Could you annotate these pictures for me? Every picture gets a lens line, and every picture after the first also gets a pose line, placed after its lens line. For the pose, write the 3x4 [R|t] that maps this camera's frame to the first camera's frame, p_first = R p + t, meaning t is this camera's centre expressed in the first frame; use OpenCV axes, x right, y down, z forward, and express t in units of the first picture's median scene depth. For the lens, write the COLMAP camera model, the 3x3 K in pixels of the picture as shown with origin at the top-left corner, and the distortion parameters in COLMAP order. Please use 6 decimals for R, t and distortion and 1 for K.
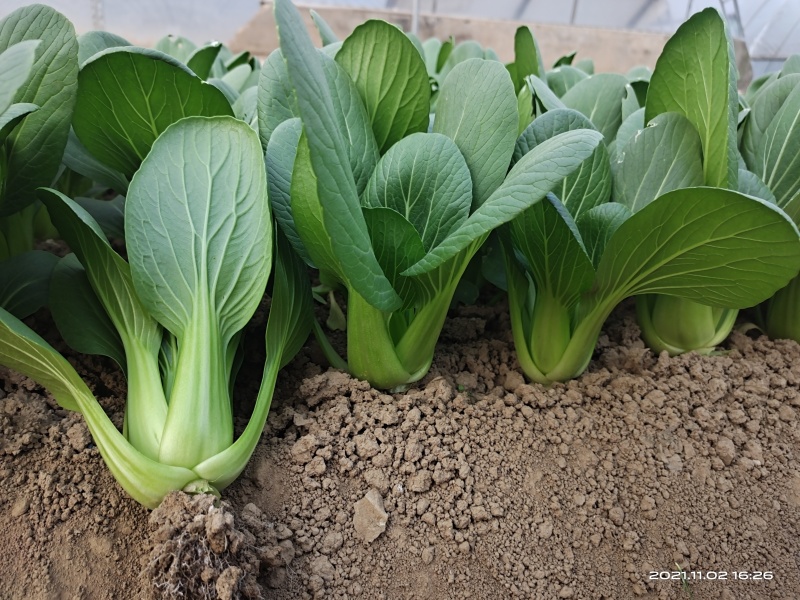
lens RADIAL K [[617.6, 0, 398.6], [0, 617.6, 301.0], [0, 0, 1]] dist [0.006933, -0.015306]
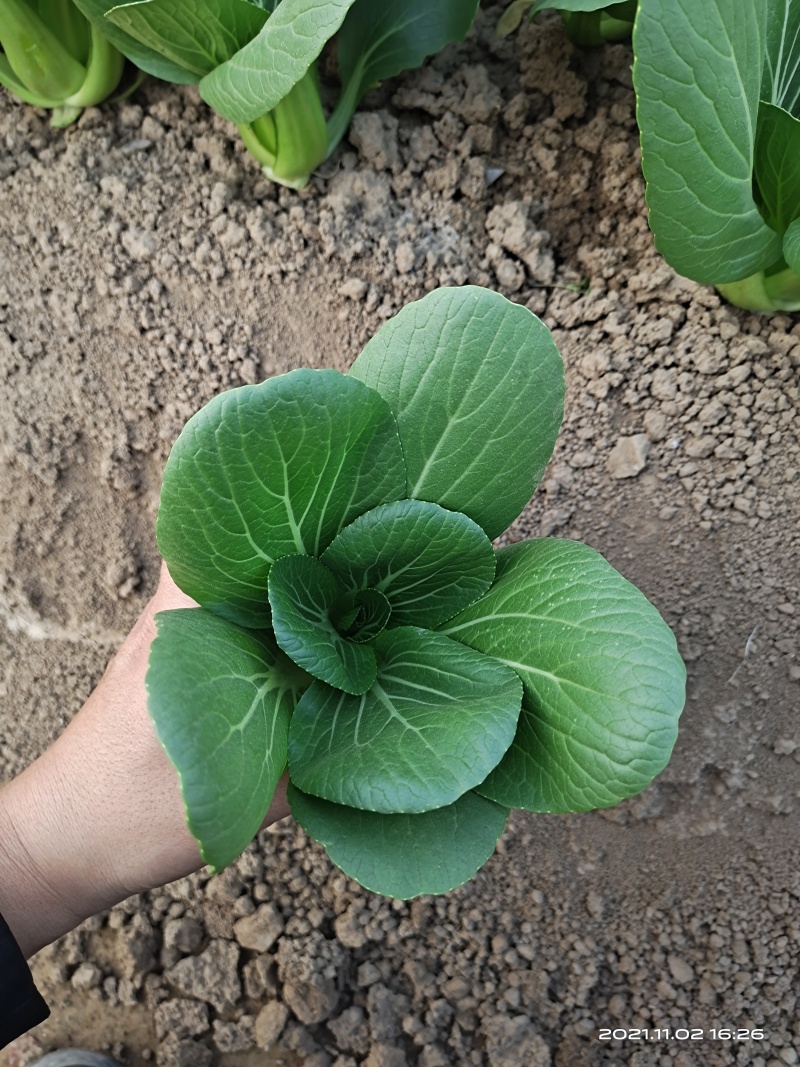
lens RADIAL K [[823.7, 0, 400.0], [0, 823.7, 533.5], [0, 0, 1]] dist [0.006933, -0.015306]
pose [[0.787419, 0.529743, -0.315189, 0.138475], [-0.115667, 0.629219, 0.768573, -0.510870], [0.605469, -0.568731, 0.556733, -0.011059]]
